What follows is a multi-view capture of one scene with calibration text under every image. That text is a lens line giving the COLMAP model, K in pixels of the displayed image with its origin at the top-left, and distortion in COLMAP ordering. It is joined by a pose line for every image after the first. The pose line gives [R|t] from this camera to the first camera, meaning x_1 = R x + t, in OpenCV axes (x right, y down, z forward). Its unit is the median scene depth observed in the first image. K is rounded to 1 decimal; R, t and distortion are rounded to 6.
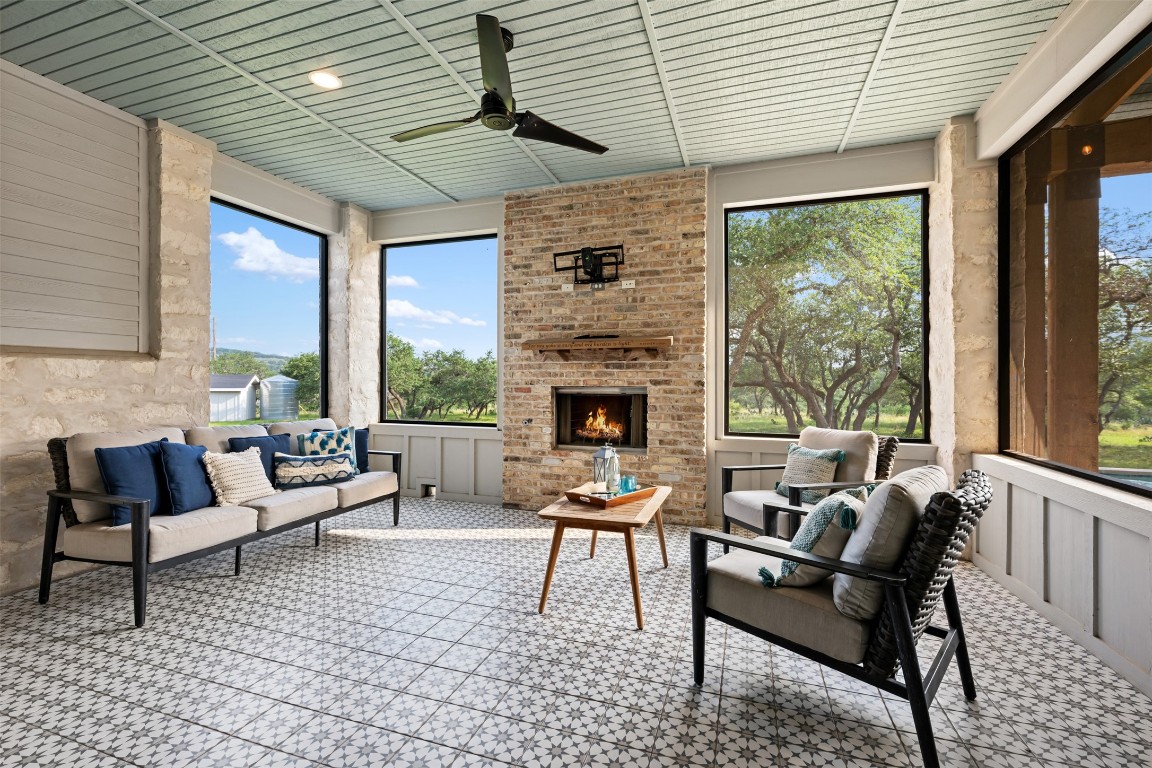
lens RADIAL K [[503.7, 0, 576.4], [0, 503.7, 381.4], [0, 0, 1]] dist [0.015227, 0.000393]
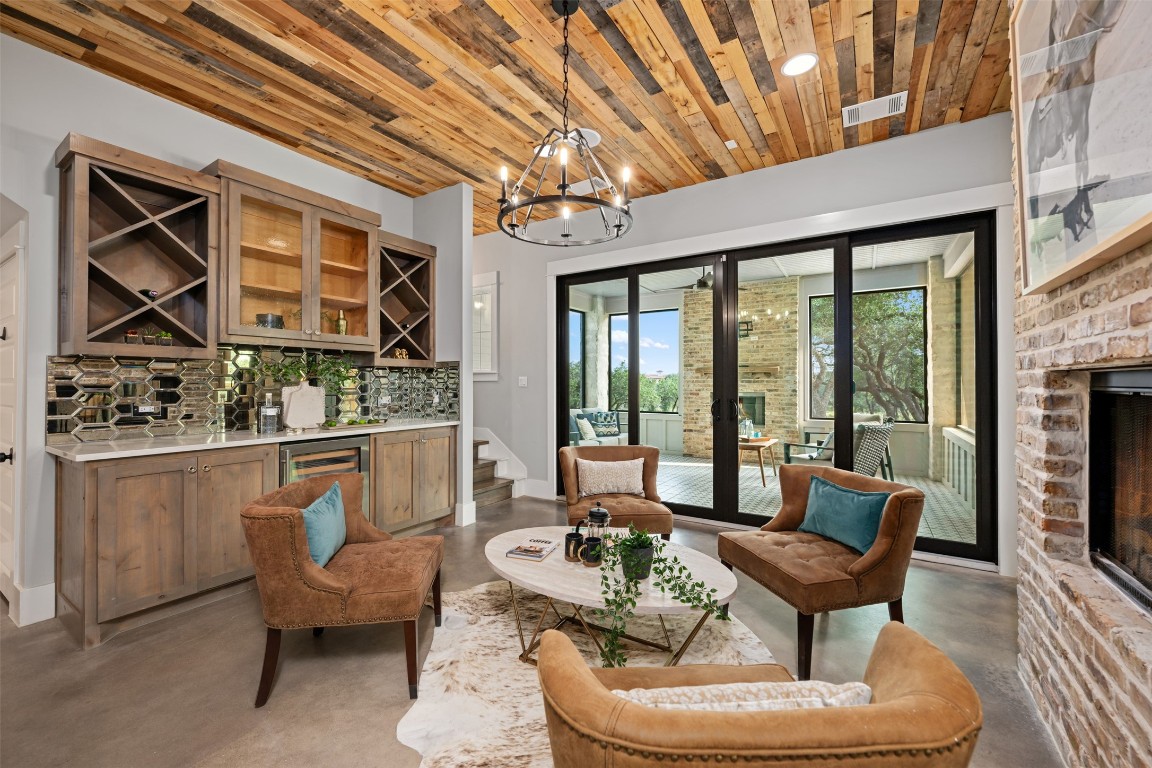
lens RADIAL K [[471.6, 0, 574.4], [0, 471.6, 381.1], [0, 0, 1]] dist [0.002658, 0.000106]
pose [[0.972699, -0.001692, -0.232065, -0.144770], [-0.000350, 0.999962, -0.008756, -0.016544], [0.232071, 0.008598, 0.972661, -0.889617]]
